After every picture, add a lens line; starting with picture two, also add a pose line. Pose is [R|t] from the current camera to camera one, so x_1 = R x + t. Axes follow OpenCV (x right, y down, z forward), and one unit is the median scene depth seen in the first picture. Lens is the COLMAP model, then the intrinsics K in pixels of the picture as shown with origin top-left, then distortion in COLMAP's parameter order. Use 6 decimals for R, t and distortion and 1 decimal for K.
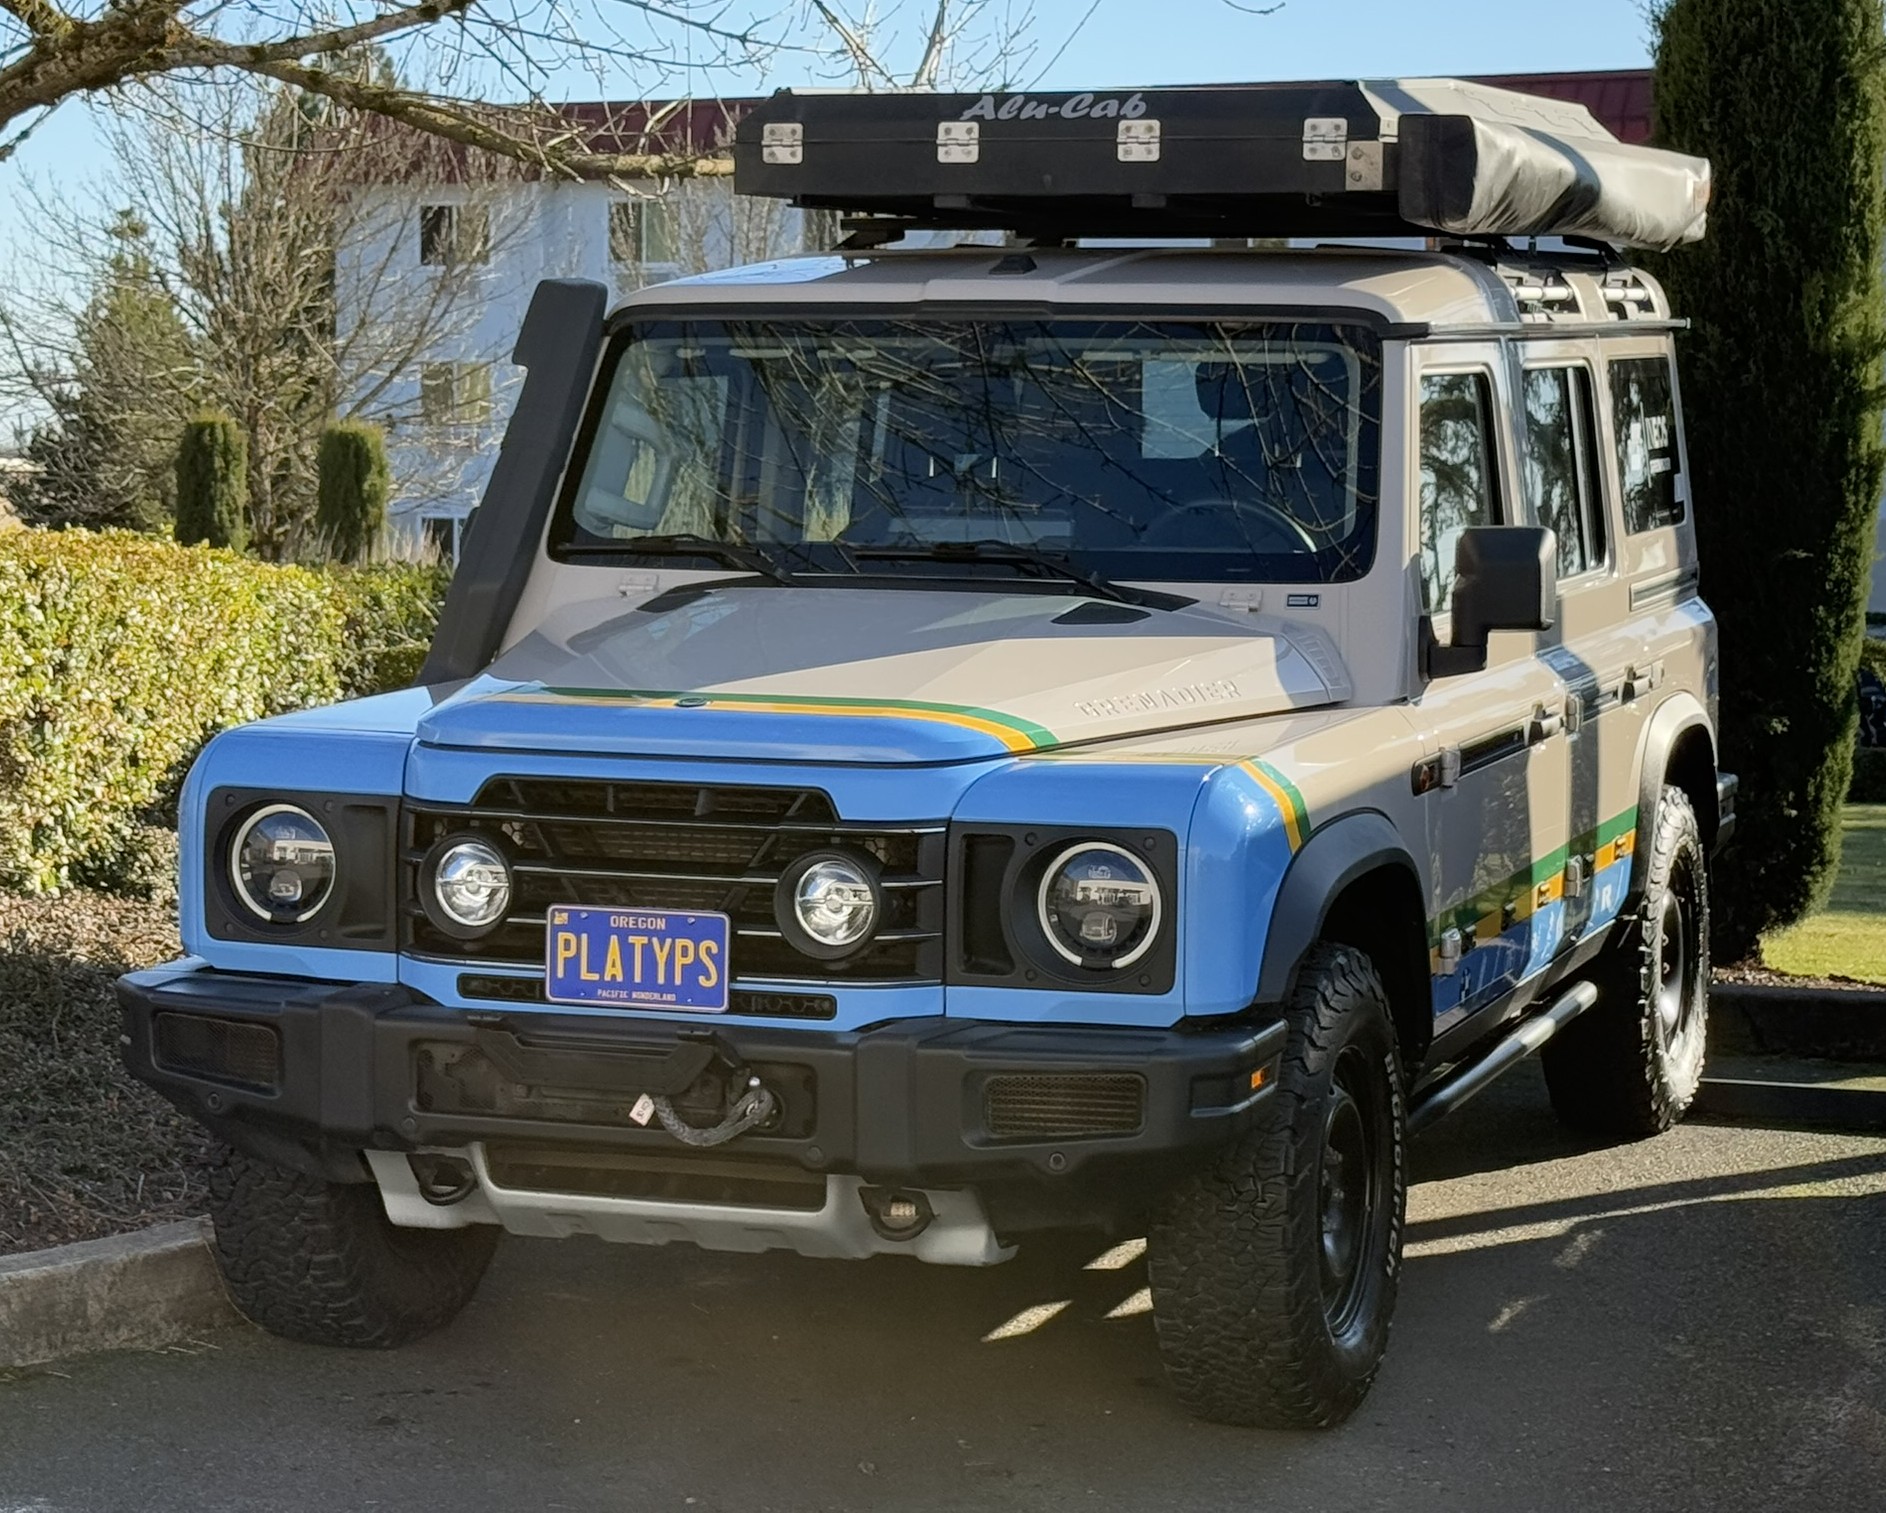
lens RADIAL K [[4266.0, 0, 943.0], [0, 4266.0, 756.5], [0, 0, 1]] dist [0.083629, -0.244082]
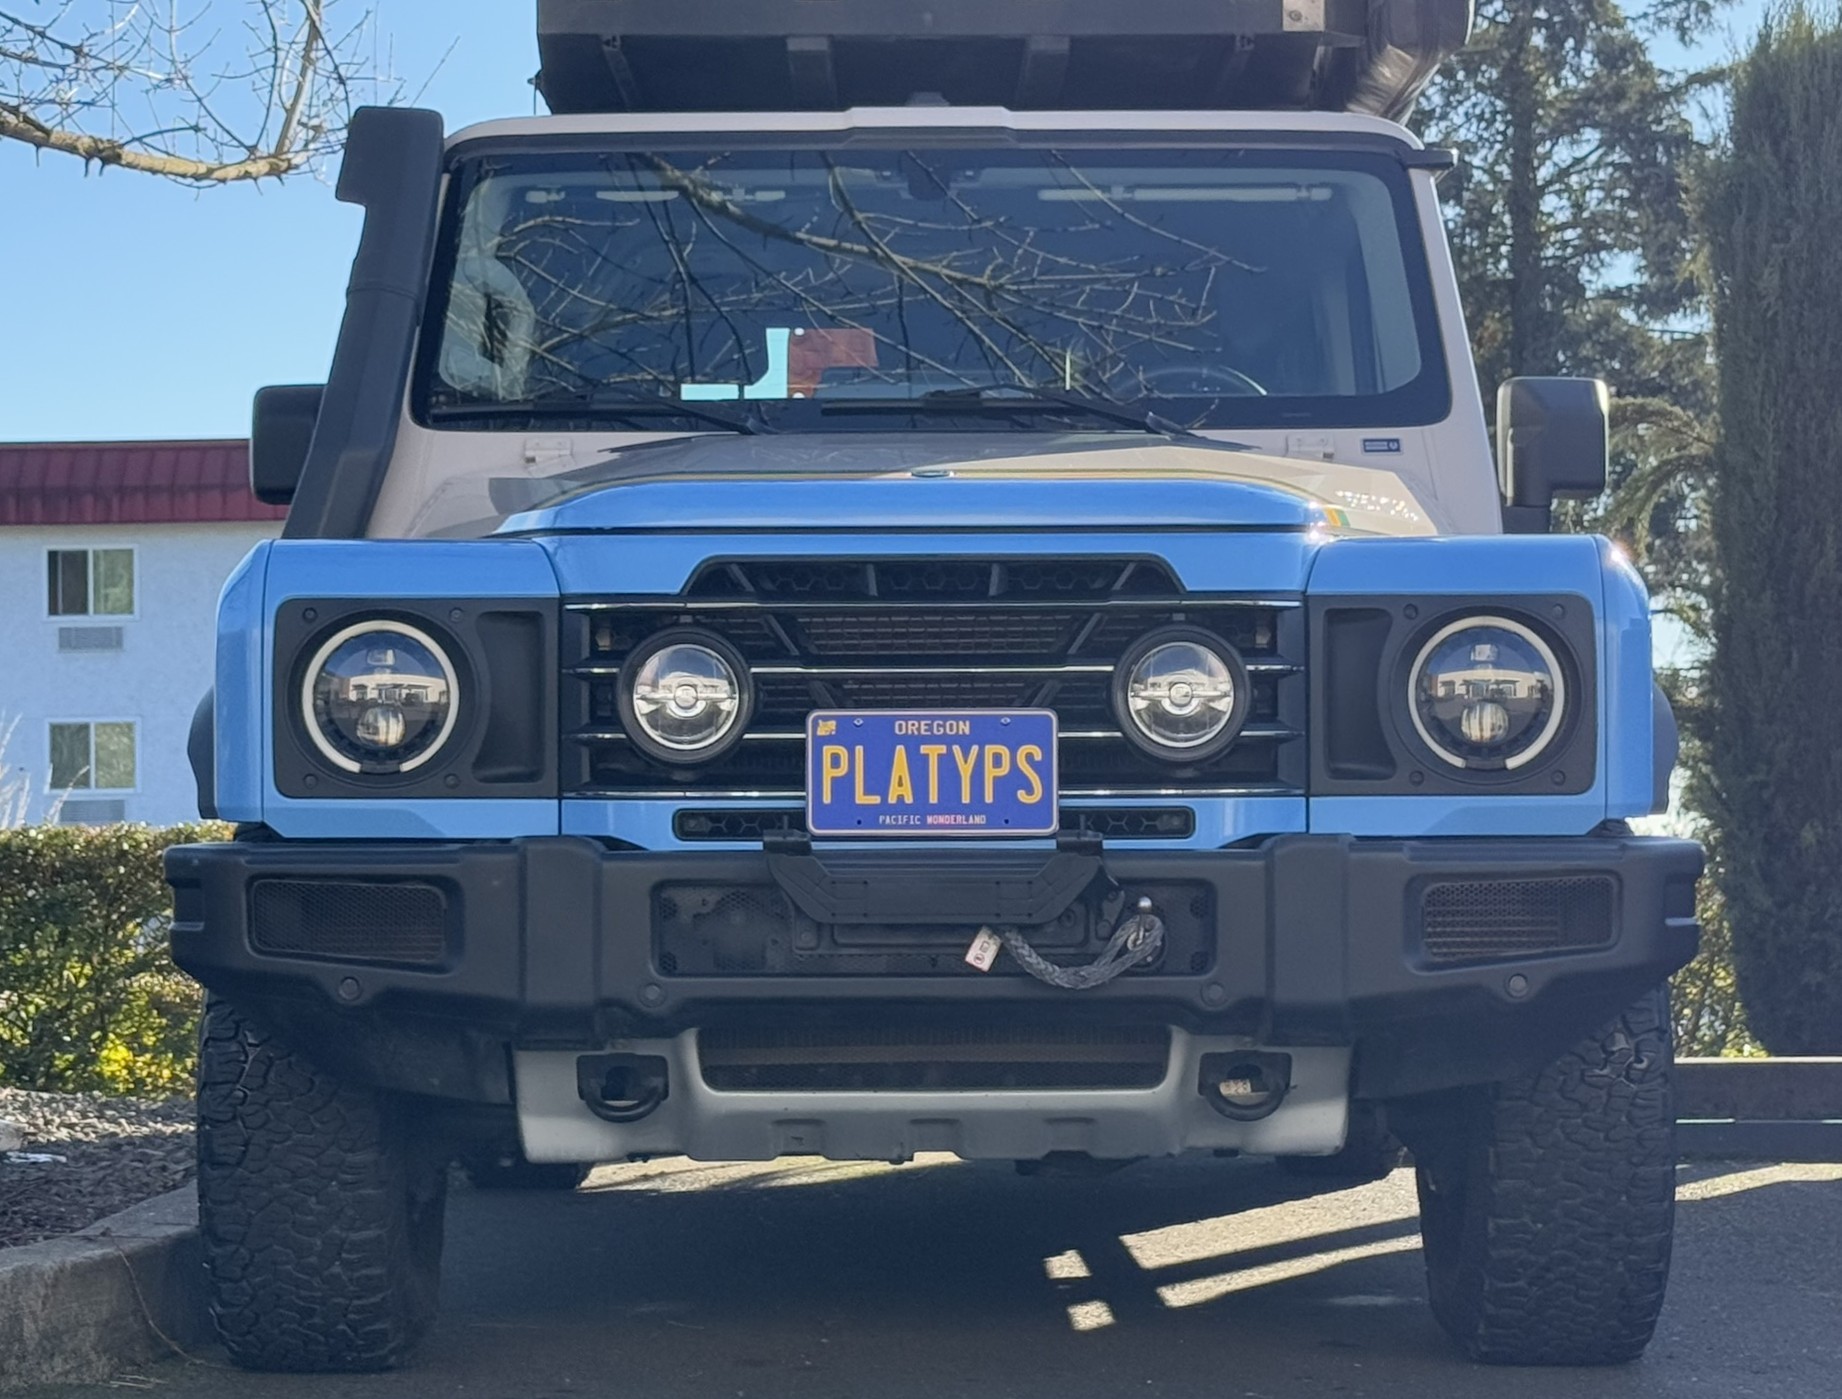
lens RADIAL K [[4282.2, 0, 921.0], [0, 4282.2, 699.5], [0, 0, 1]] dist [0.087538, 0.408479]
pose [[0.945375, -0.005303, 0.325942, -0.331689], [0.039831, 0.994255, -0.099352, 0.112318], [-0.323543, 0.106907, 0.940155, 0.252044]]
